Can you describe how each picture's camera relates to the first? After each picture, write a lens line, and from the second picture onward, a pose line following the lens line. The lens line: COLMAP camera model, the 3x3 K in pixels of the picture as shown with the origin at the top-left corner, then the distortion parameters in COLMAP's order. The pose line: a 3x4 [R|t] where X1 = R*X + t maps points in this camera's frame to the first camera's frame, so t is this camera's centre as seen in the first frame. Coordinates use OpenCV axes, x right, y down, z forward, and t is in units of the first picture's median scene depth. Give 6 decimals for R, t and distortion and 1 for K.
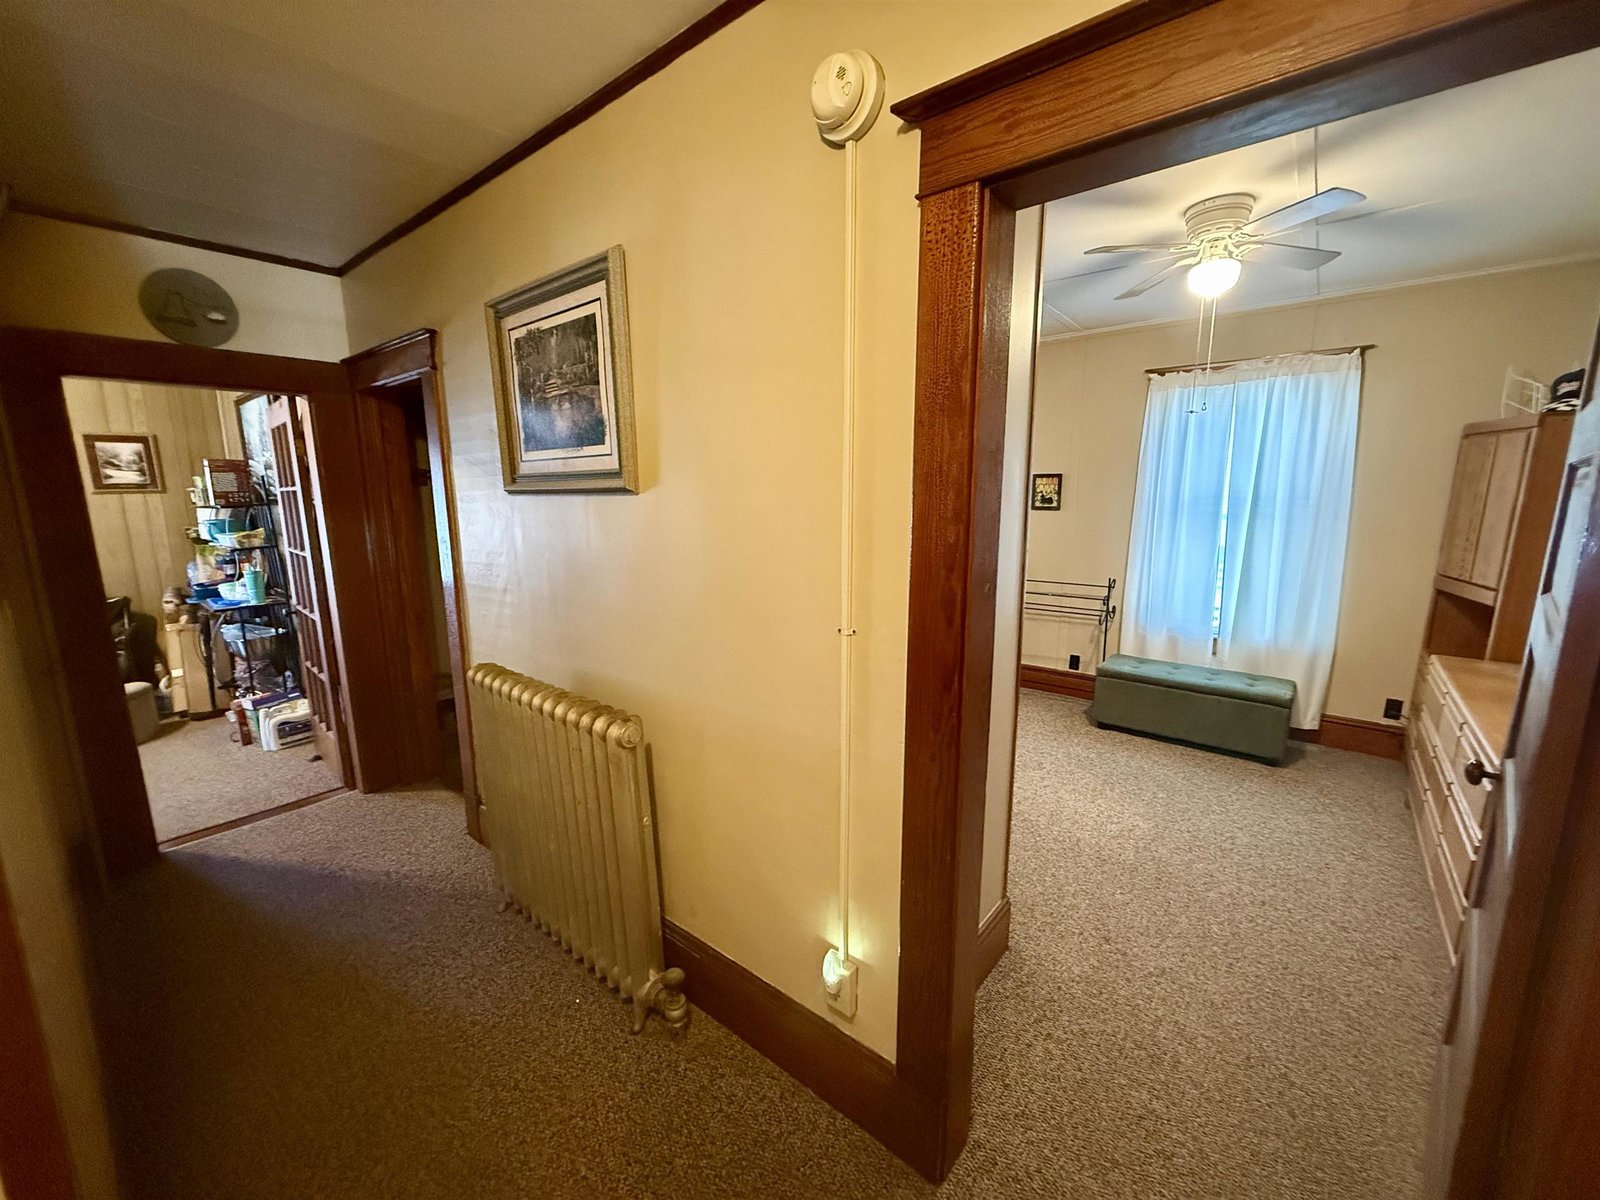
lens RADIAL K [[635.1, 0, 788.9], [0, 635.1, 601.8], [0, 0, 1]] dist [-0.001534, -0.000242]
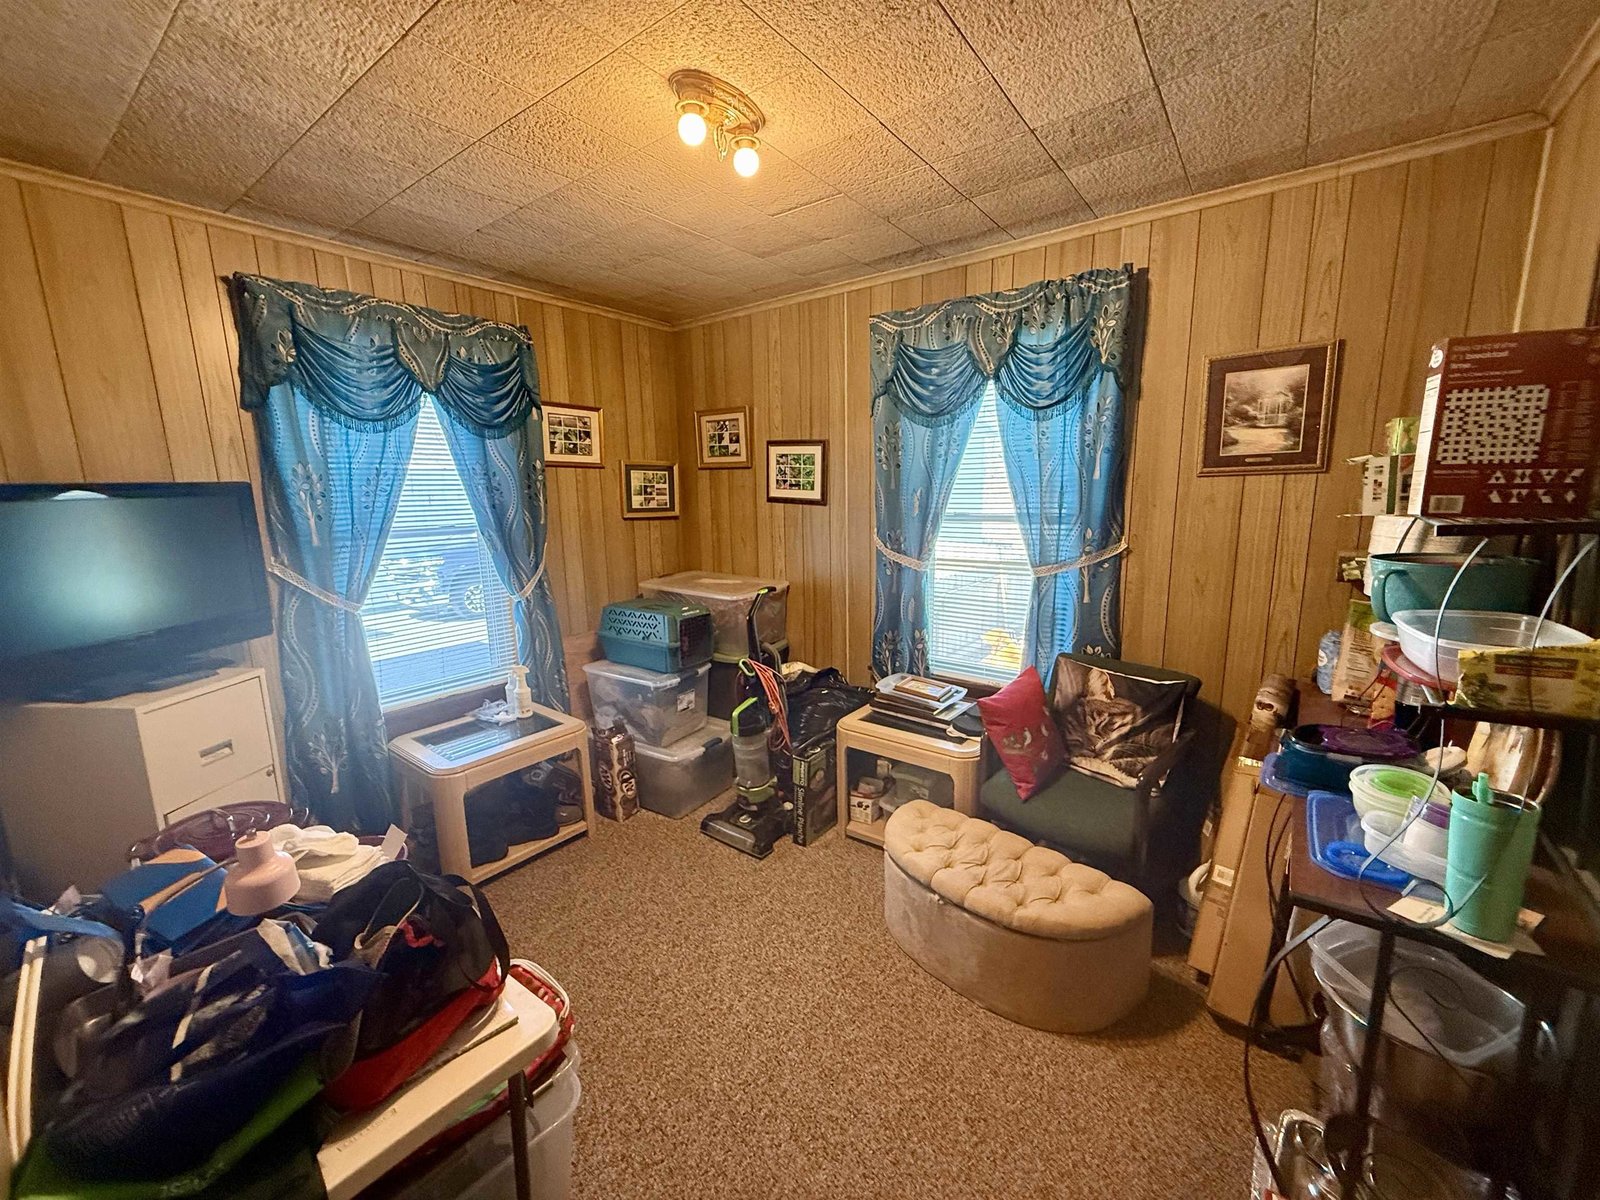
lens RADIAL K [[641.4, 0, 798.7], [0, 641.4, 601.6], [0, 0, 1]] dist [-0.000621, 0.000011]
pose [[0.058300, 0.181994, -0.981570, -0.561353], [-0.151750, 0.973432, 0.171472, -0.107326], [0.986698, 0.138956, 0.084369, 0.625959]]
